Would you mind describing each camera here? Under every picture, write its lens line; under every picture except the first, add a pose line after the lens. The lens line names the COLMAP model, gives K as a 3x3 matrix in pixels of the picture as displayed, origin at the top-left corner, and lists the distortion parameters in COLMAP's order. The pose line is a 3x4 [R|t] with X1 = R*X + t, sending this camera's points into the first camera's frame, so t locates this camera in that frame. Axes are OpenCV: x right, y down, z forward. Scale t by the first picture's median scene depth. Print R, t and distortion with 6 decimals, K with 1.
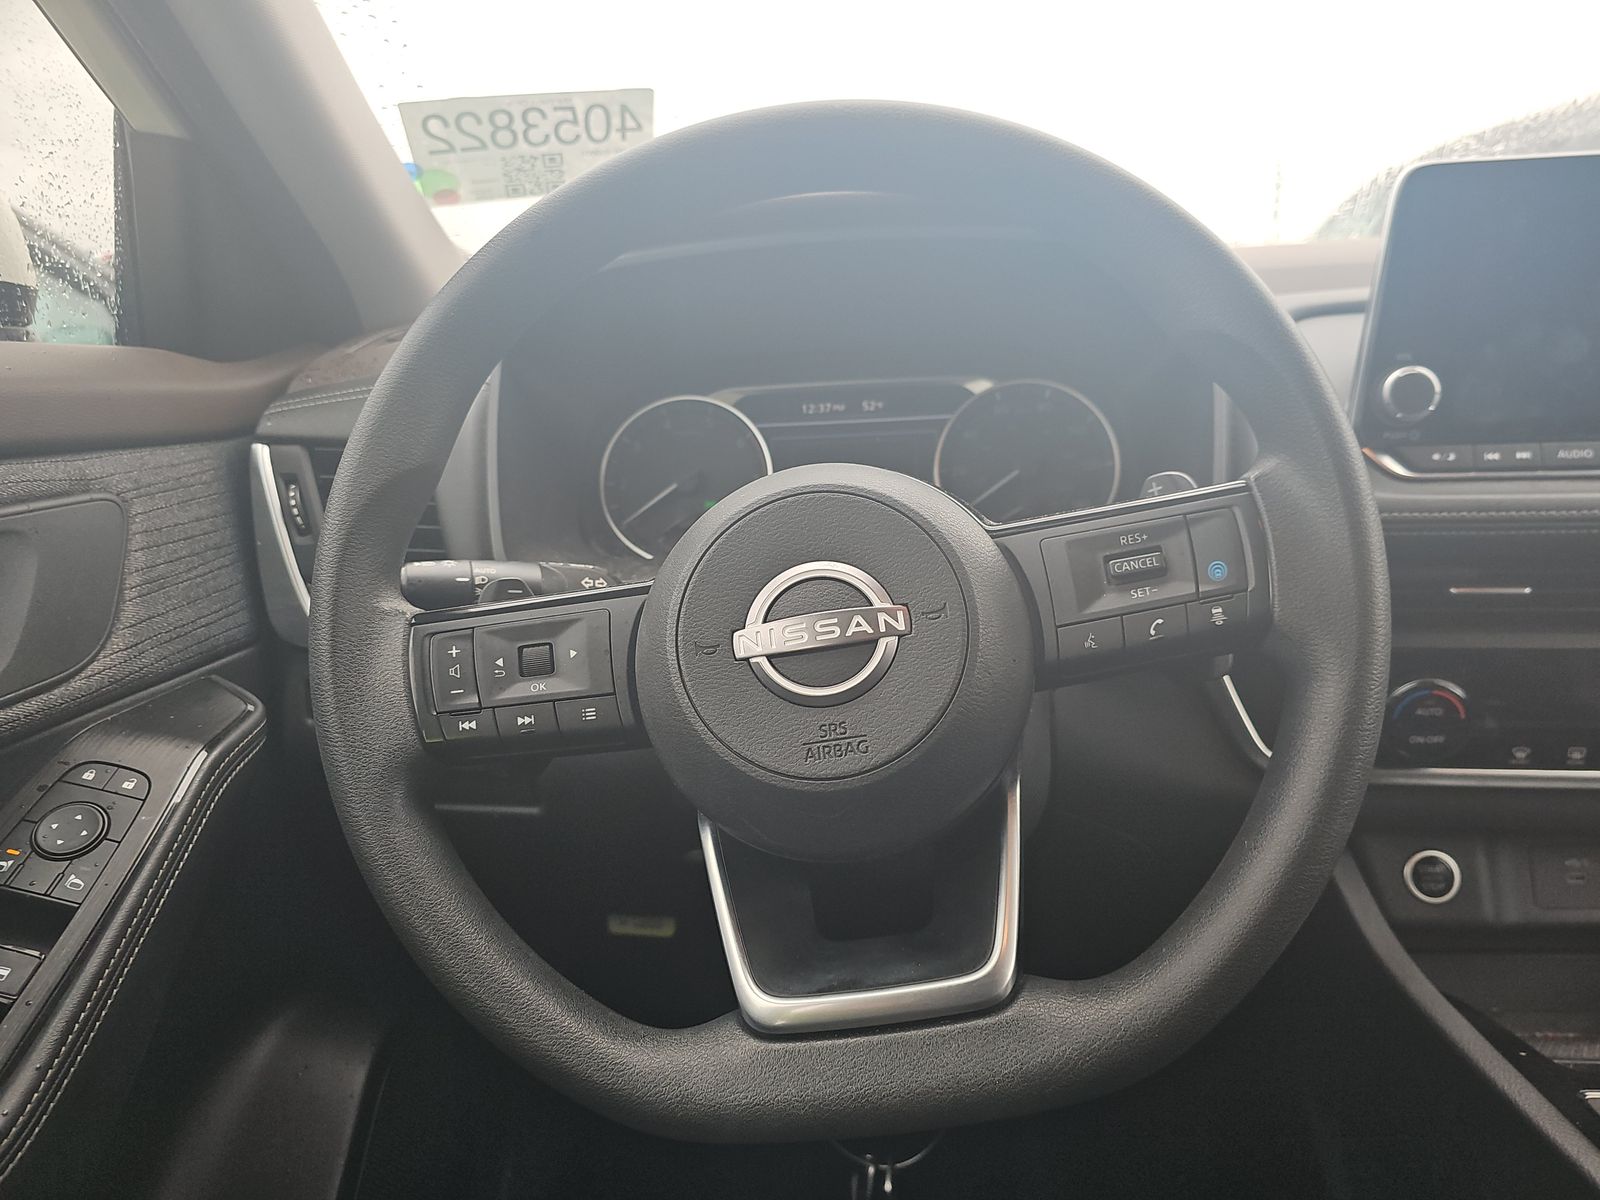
lens RADIAL K [[1070.2, 0, 800.0], [0, 1070.2, 600.0], [0, 0, 1]] dist [0.037324, -0.059498]
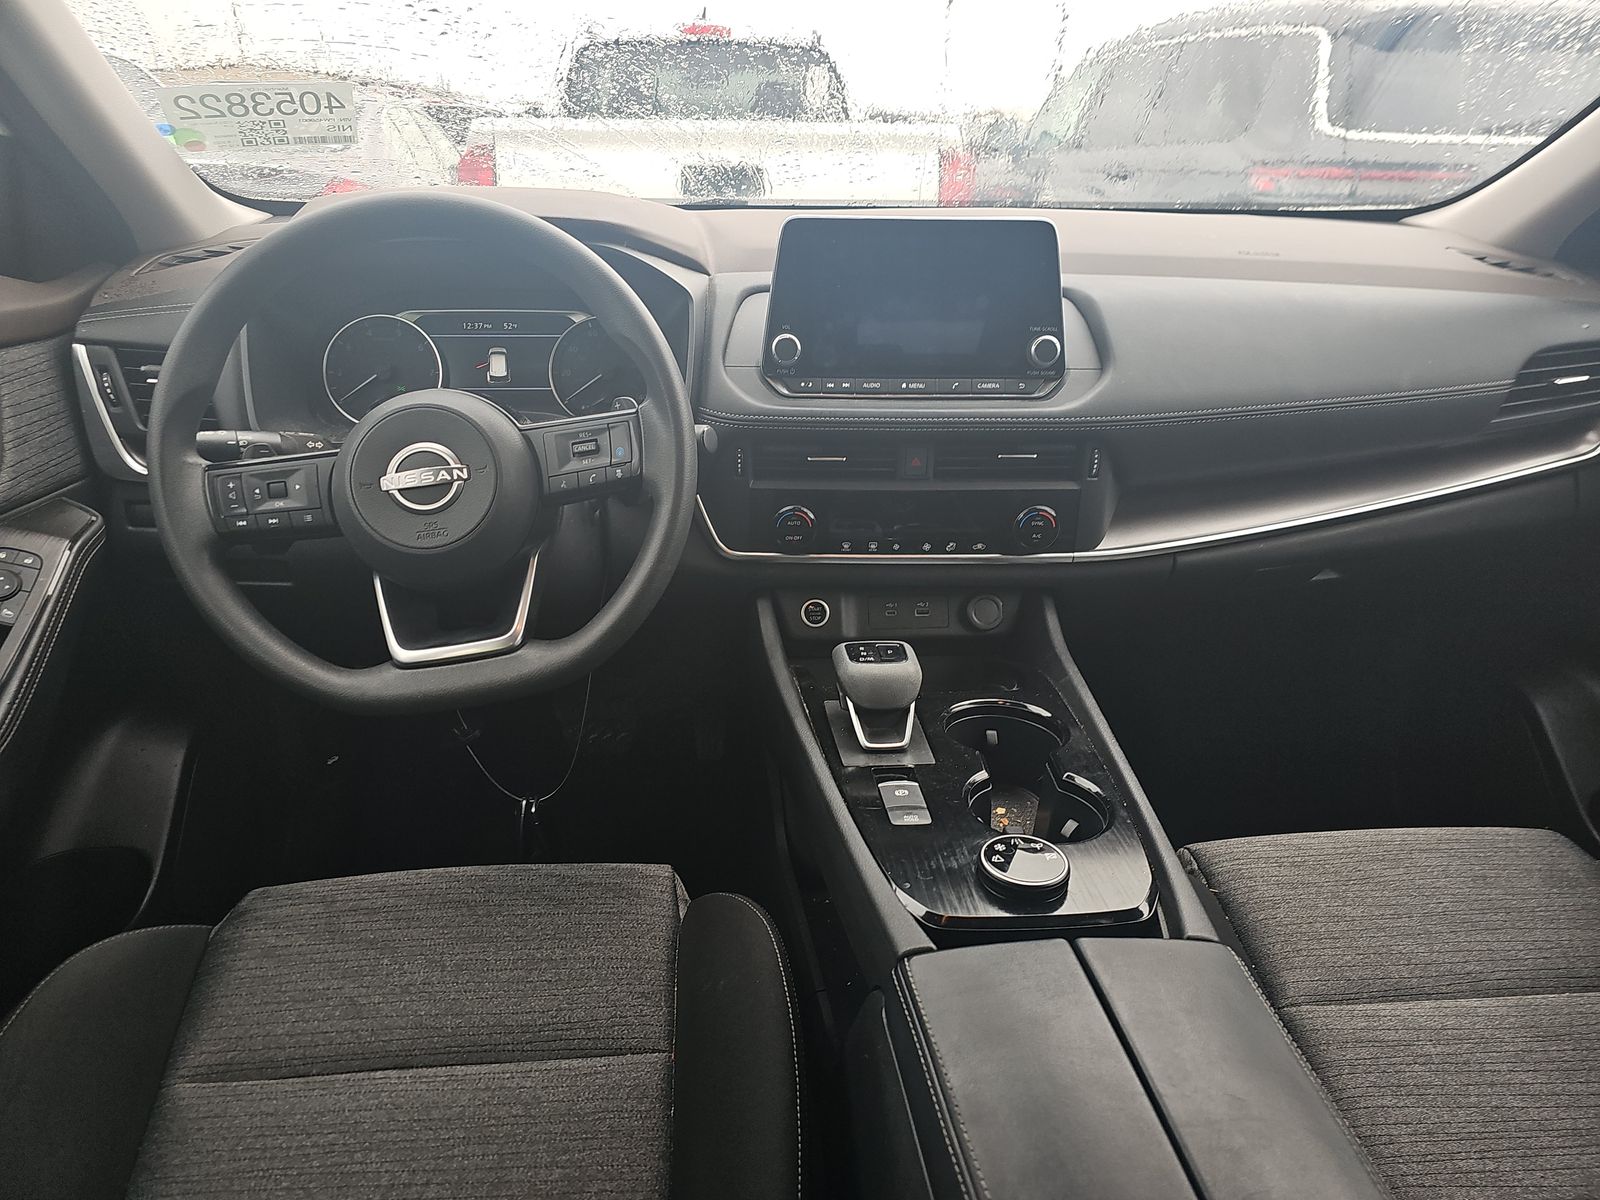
lens RADIAL K [[1068.1, 0, 798.7], [0, 1068.1, 615.8], [0, 0, 1]] dist [0.040093, -0.039563]
pose [[0.982969, -0.011648, 0.183400, 0.254307], [-0.019357, 0.985875, 0.166358, -0.049095], [-0.182747, -0.167075, 0.968860, -0.867560]]
